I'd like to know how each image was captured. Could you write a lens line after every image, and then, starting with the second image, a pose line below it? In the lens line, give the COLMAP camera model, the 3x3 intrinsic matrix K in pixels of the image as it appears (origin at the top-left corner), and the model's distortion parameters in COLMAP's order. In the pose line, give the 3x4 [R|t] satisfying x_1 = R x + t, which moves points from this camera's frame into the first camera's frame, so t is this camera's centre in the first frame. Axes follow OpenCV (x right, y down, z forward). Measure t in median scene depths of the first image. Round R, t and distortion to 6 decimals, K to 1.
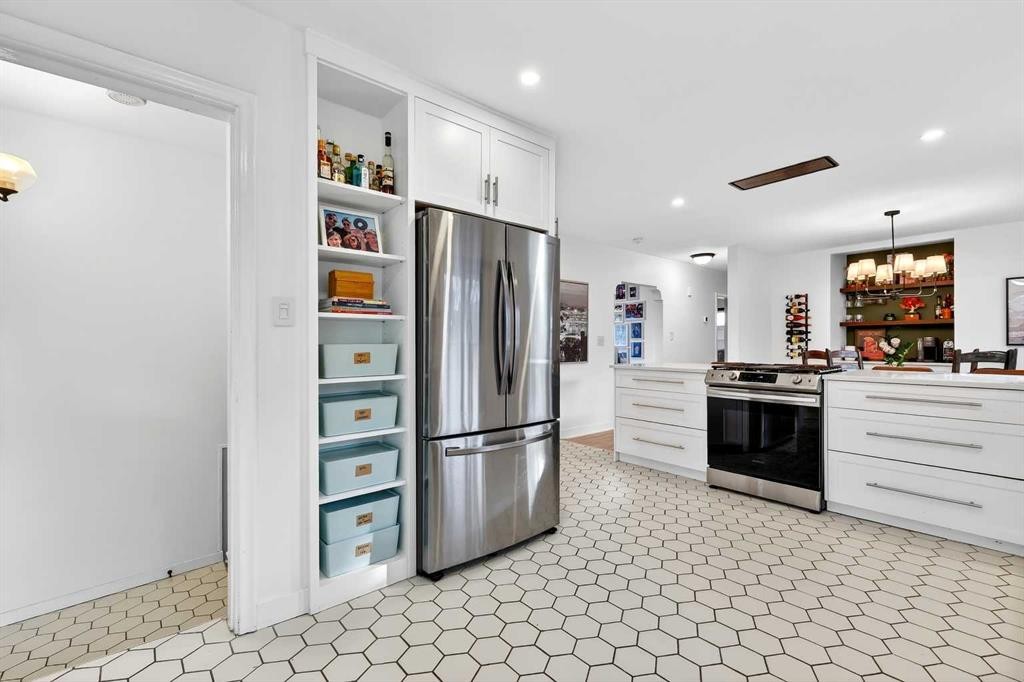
lens RADIAL K [[448.2, 0, 516.6], [0, 448.2, 338.6], [0, 0, 1]] dist [0.004376, 0.000254]
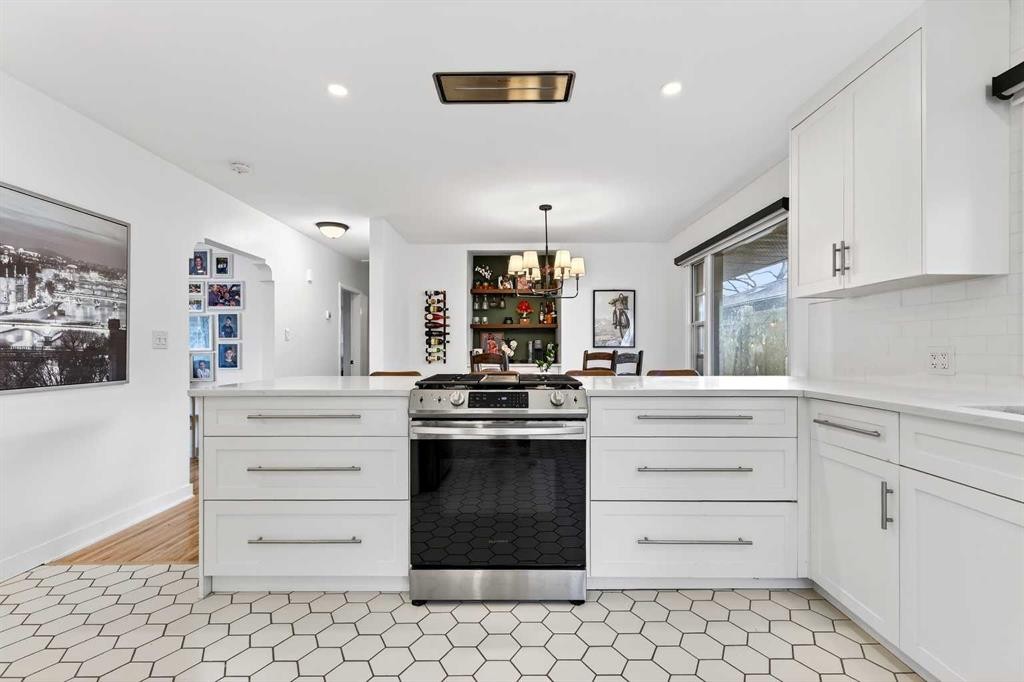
lens RADIAL K [[448.2, 0, 511.4], [0, 448.2, 348.1], [0, 0, 1]] dist [0.004376, 0.000254]
pose [[0.655060, -0.001420, 0.755575, 0.060002], [-0.006624, 0.999949, 0.007621, 0.008307], [-0.755548, -0.009997, 0.655018, 0.349679]]
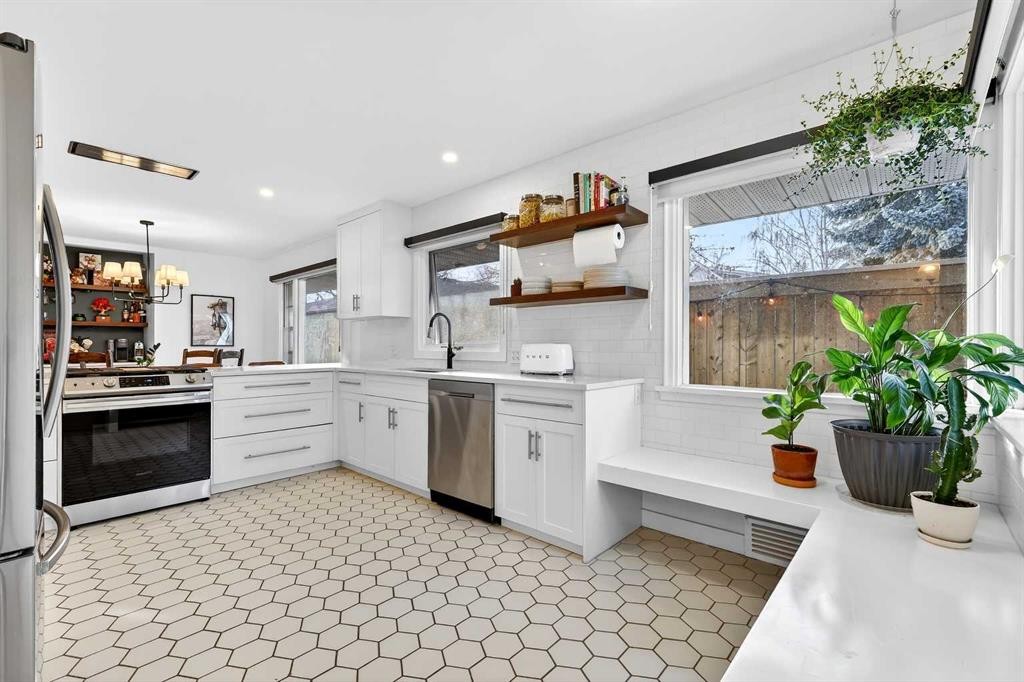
lens RADIAL K [[448.2, 0, 511.8], [0, 448.2, 344.1], [0, 0, 1]] dist [0.004376, 0.000254]
pose [[-0.124140, 0.000350, 0.992265, -0.270526], [-0.008171, 0.999966, -0.001375, 0.003445], [-0.992231, -0.008279, -0.124133, 0.216133]]
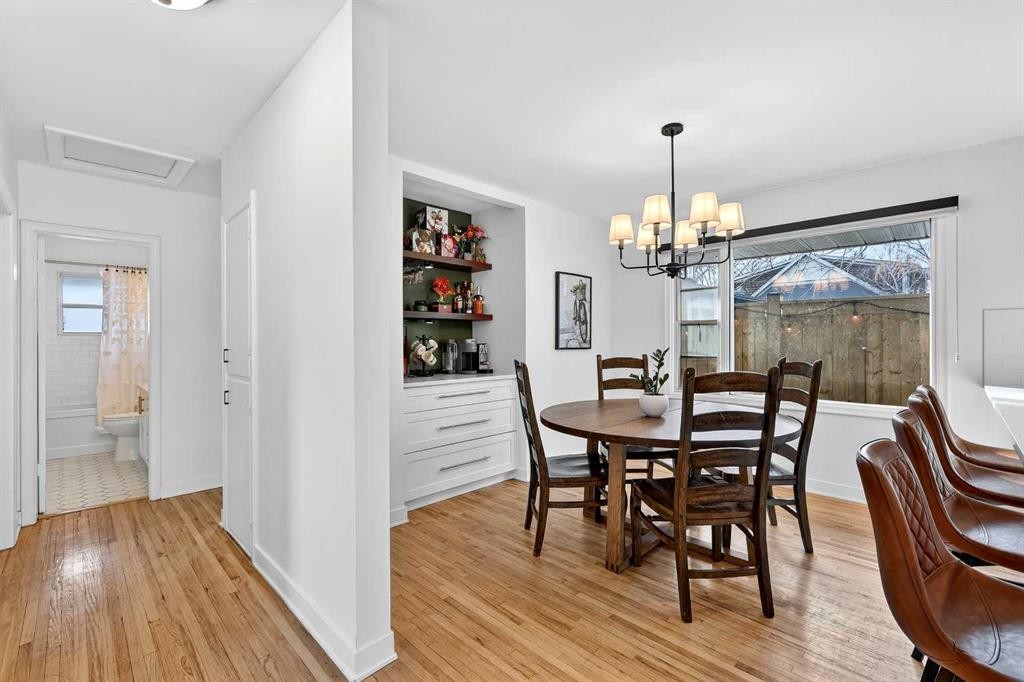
lens RADIAL K [[448.2, 0, 514.3], [0, 448.2, 338.3], [0, 0, 1]] dist [0.004376, 0.000254]
pose [[-0.072927, 0.007700, 0.997308, 0.213126], [-0.009165, 0.999923, -0.008390, 0.001616], [-0.997295, -0.009752, -0.072851, 1.004517]]
